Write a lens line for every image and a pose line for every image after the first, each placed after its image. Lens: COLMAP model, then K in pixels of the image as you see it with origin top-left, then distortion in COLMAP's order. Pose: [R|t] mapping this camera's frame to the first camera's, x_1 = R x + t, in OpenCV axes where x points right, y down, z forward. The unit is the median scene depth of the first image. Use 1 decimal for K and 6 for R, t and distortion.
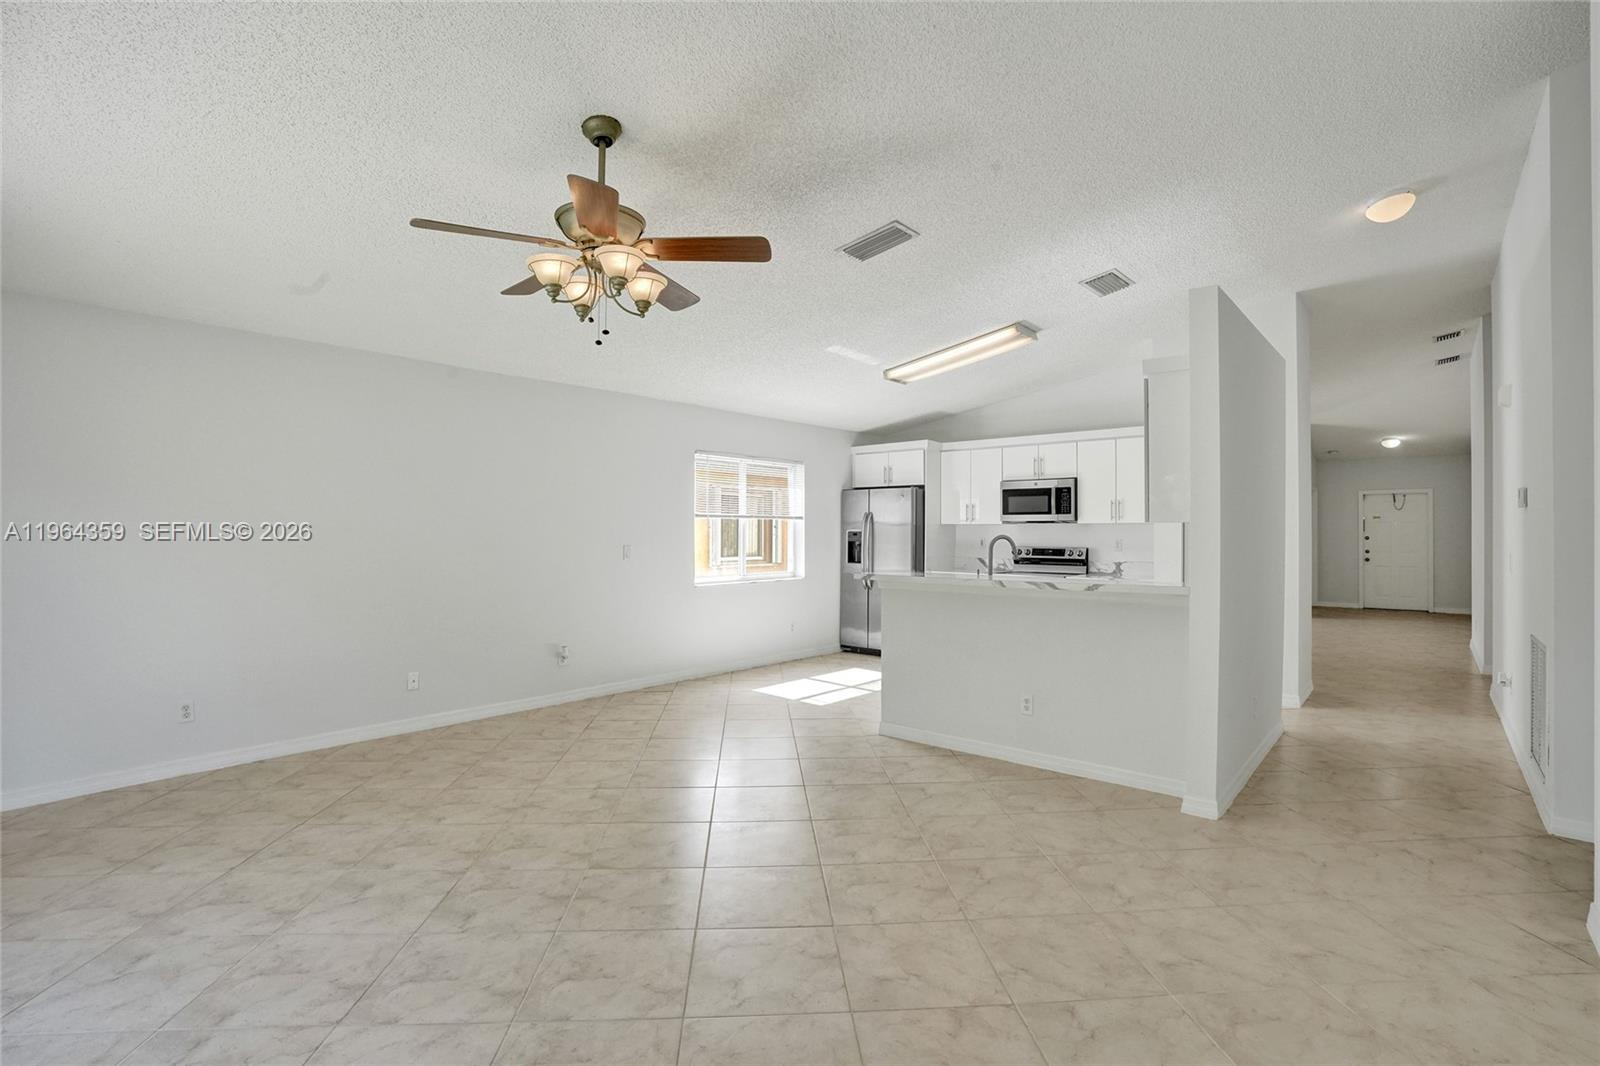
lens RADIAL K [[737.2, 0, 800.0], [0, 737.2, 533.0], [0, 0, 1]] dist [-0.056058, 0.024251]
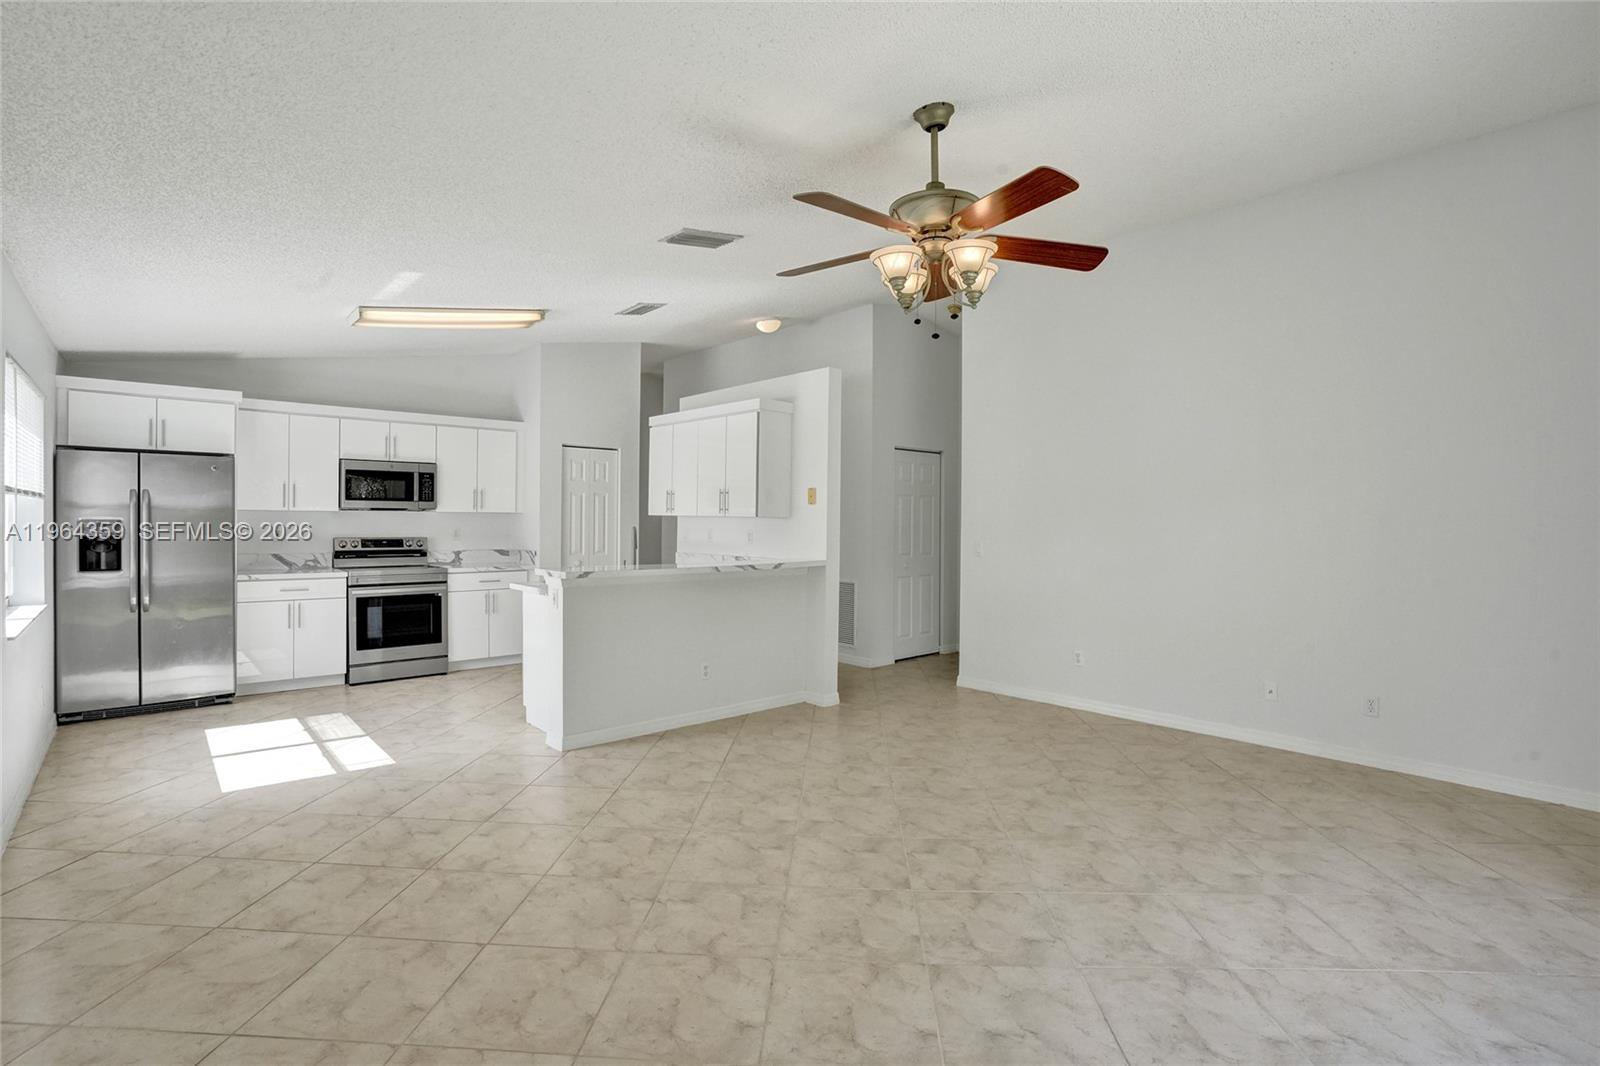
lens RADIAL K [[737.2, 0, 800.0], [0, 737.2, 533.0], [0, 0, 1]] dist [-0.056058, 0.024251]
pose [[0.121356, -0.018165, 0.992443, -0.495287], [-0.006864, 0.999793, 0.019139, -0.006889], [-0.992585, -0.009135, 0.121206, 0.413209]]
